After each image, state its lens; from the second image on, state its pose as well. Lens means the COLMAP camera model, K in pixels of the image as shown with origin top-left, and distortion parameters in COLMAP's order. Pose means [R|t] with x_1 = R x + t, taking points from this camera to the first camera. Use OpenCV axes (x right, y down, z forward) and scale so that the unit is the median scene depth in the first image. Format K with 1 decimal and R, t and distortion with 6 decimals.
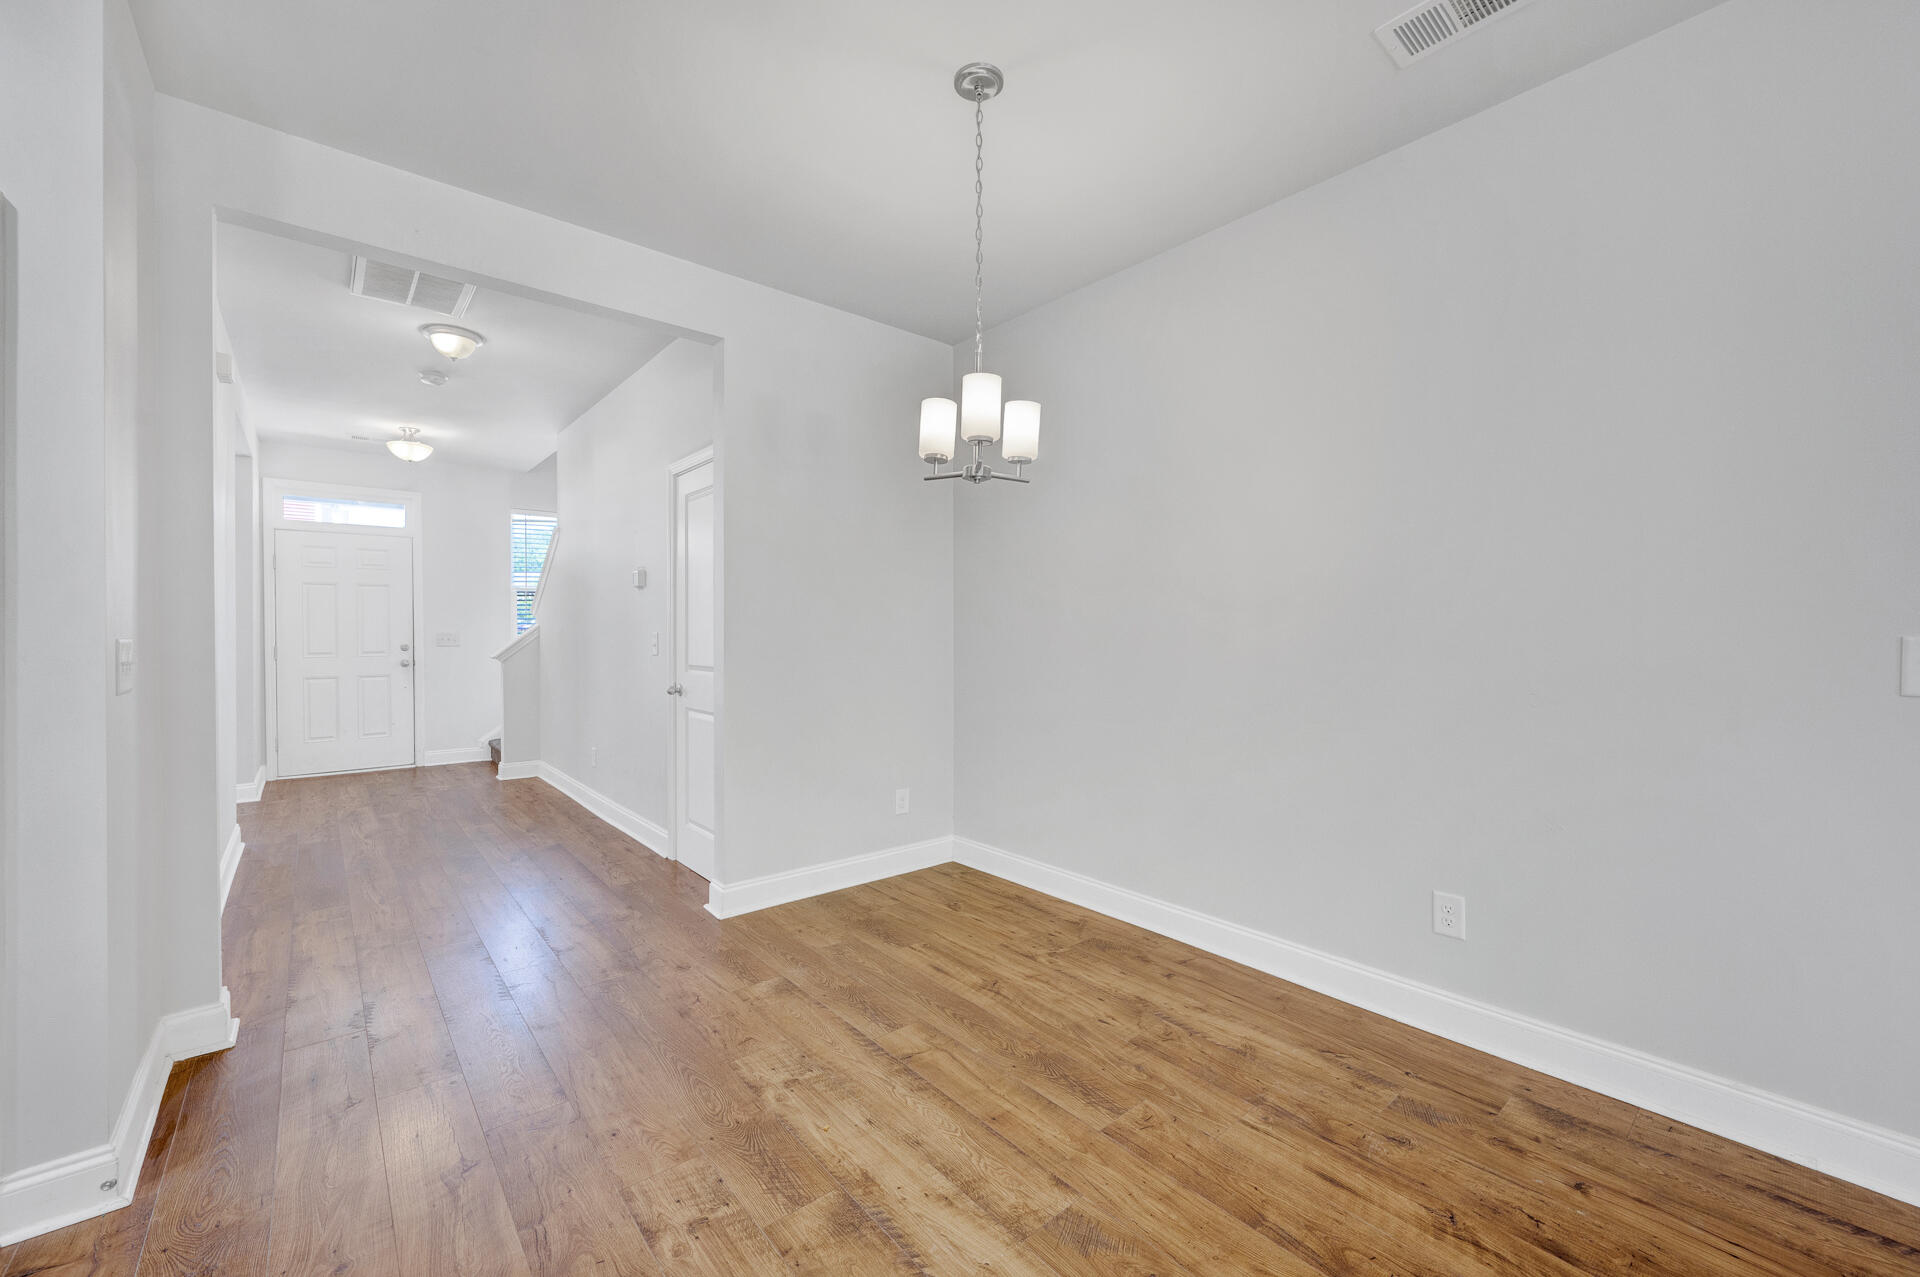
lens RADIAL K [[755.6, 0, 970.3], [0, 755.6, 635.7], [0, 0, 1]] dist [0.002370, 0.000052]
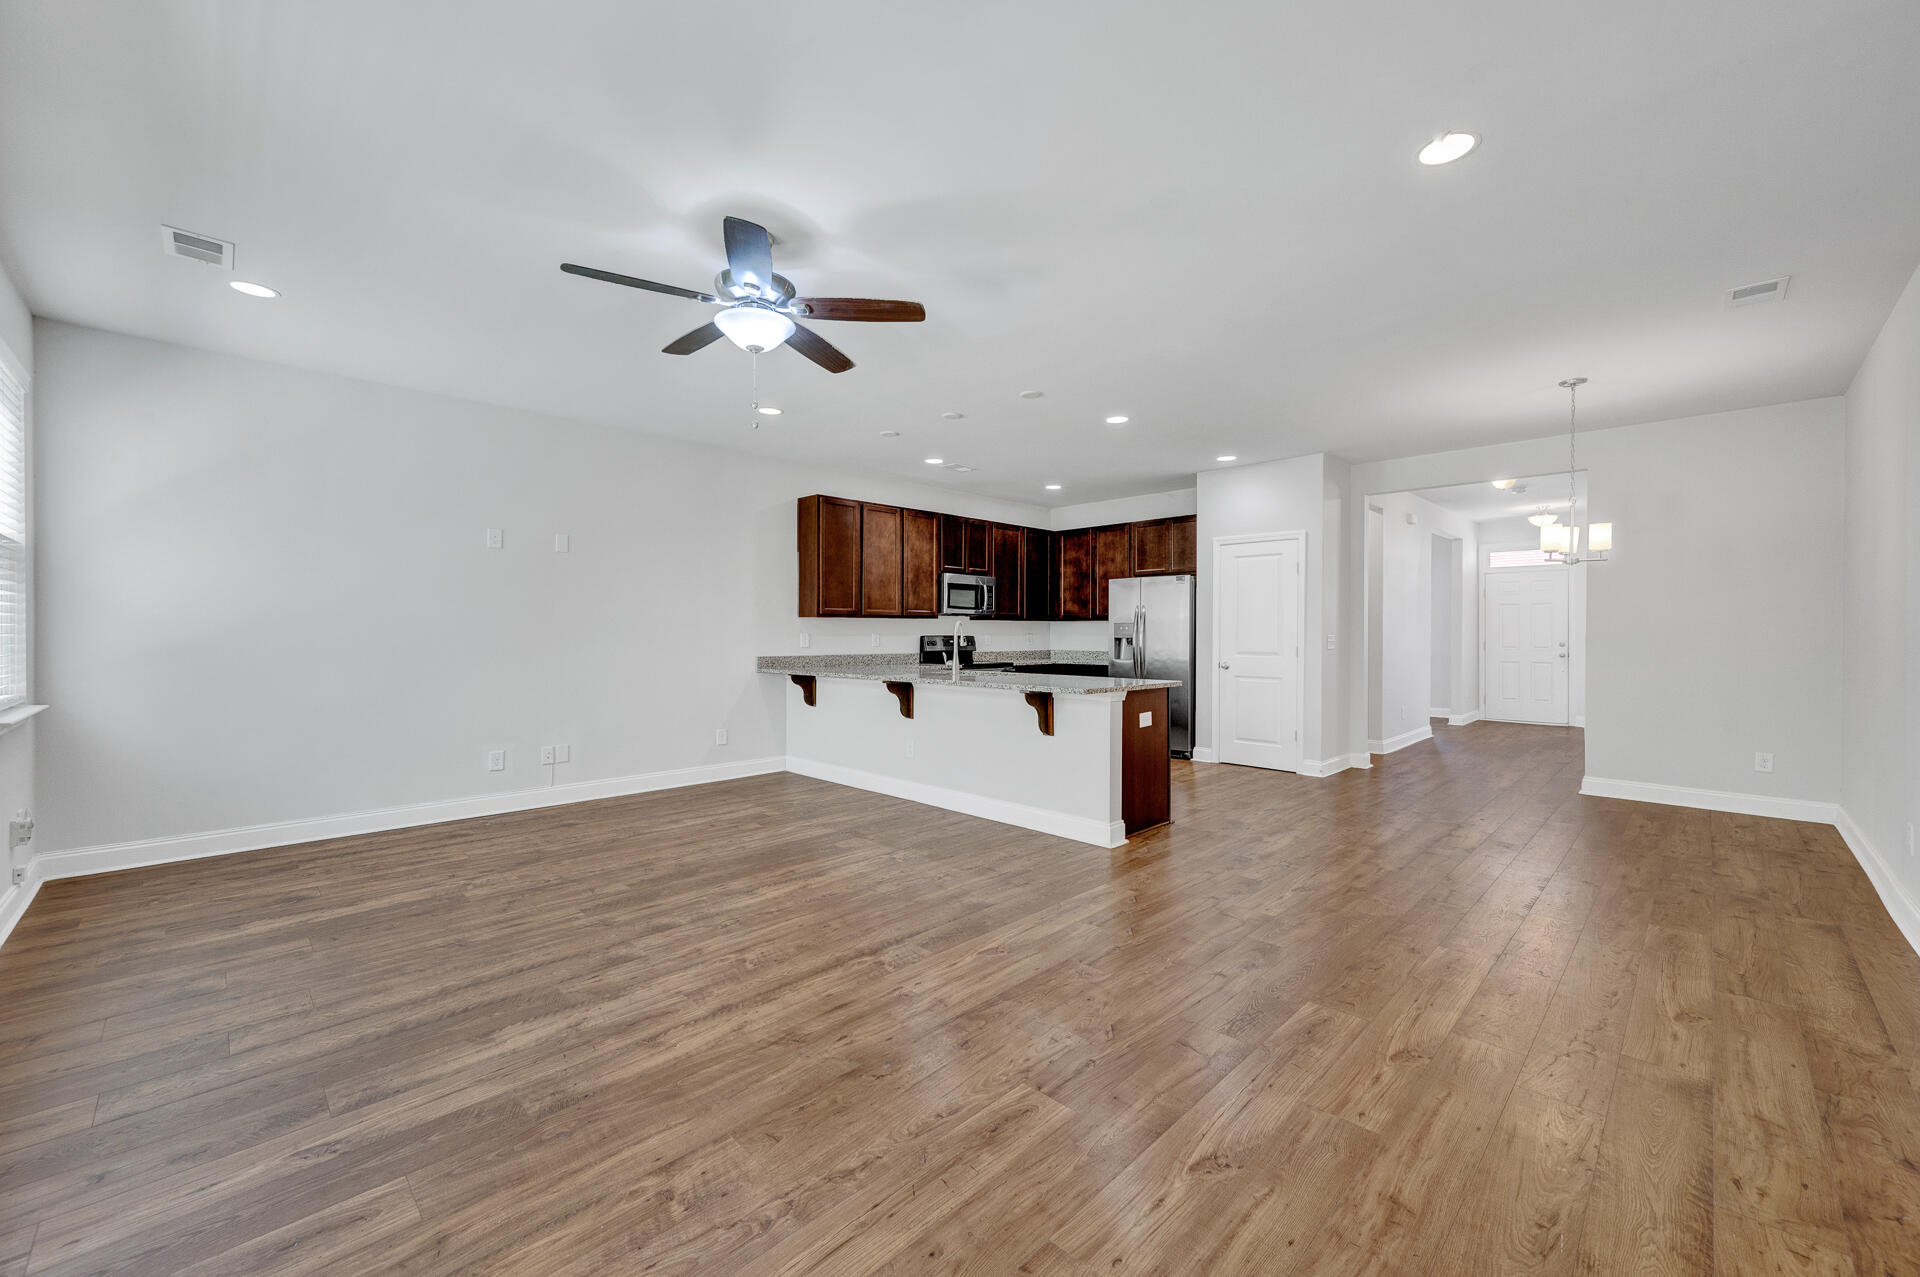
lens RADIAL K [[755.6, 0, 947.0], [0, 755.6, 631.3], [0, 0, 1]] dist [0.002370, 0.000052]
pose [[0.060775, -0.001199, -0.998151, 1.025212], [-0.008090, 0.999966, -0.001693, 0.003040], [0.998119, 0.008178, 0.060764, -0.457606]]
